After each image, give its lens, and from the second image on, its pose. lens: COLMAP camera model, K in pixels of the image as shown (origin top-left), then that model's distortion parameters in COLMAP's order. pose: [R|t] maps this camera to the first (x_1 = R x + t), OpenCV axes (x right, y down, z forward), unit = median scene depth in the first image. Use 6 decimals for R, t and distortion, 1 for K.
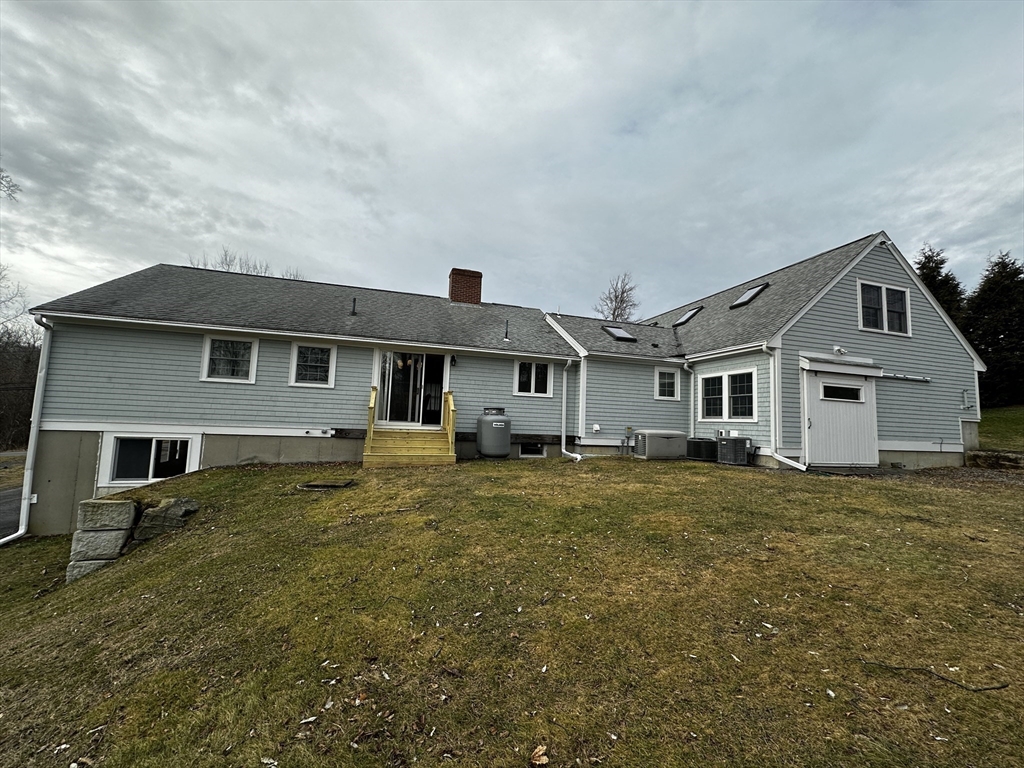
lens RADIAL K [[409.0, 0, 518.5], [0, 409.0, 389.6], [0, 0, 1]] dist [0.012360, -0.000715]
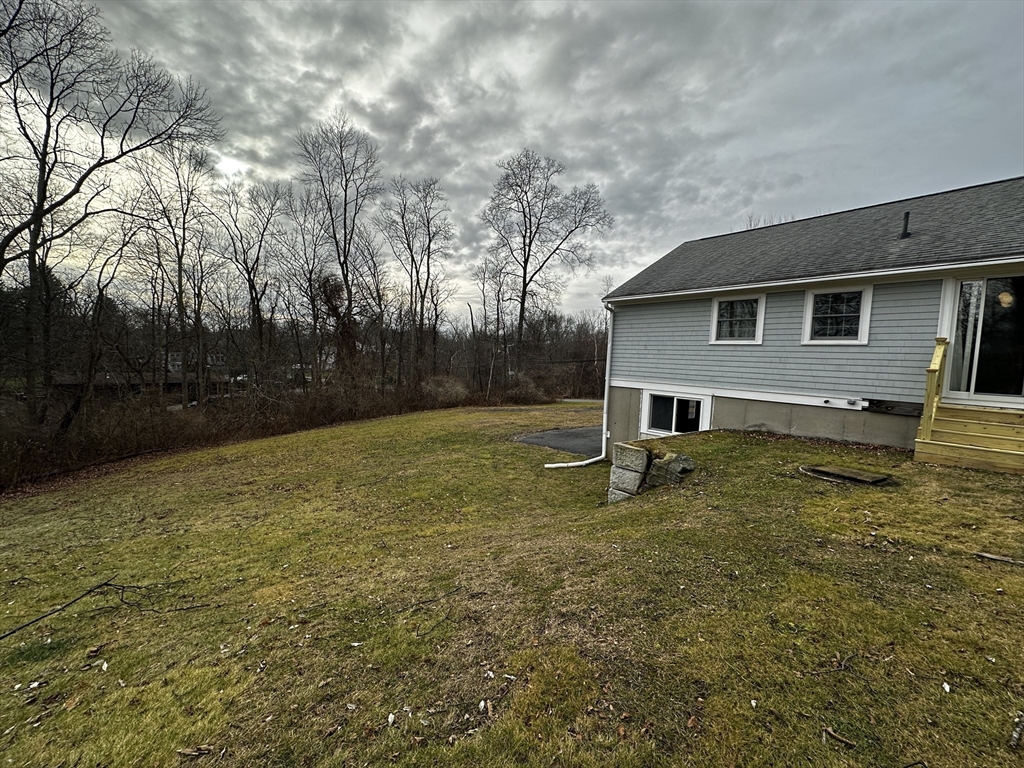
lens RADIAL K [[409.0, 0, 509.1], [0, 409.0, 388.7], [0, 0, 1]] dist [0.012360, -0.000715]
pose [[0.394642, 0.043501, -0.917805, -0.025750], [0.032702, 0.997581, 0.061343, 0.010353], [0.918253, -0.054223, 0.392265, 0.133266]]
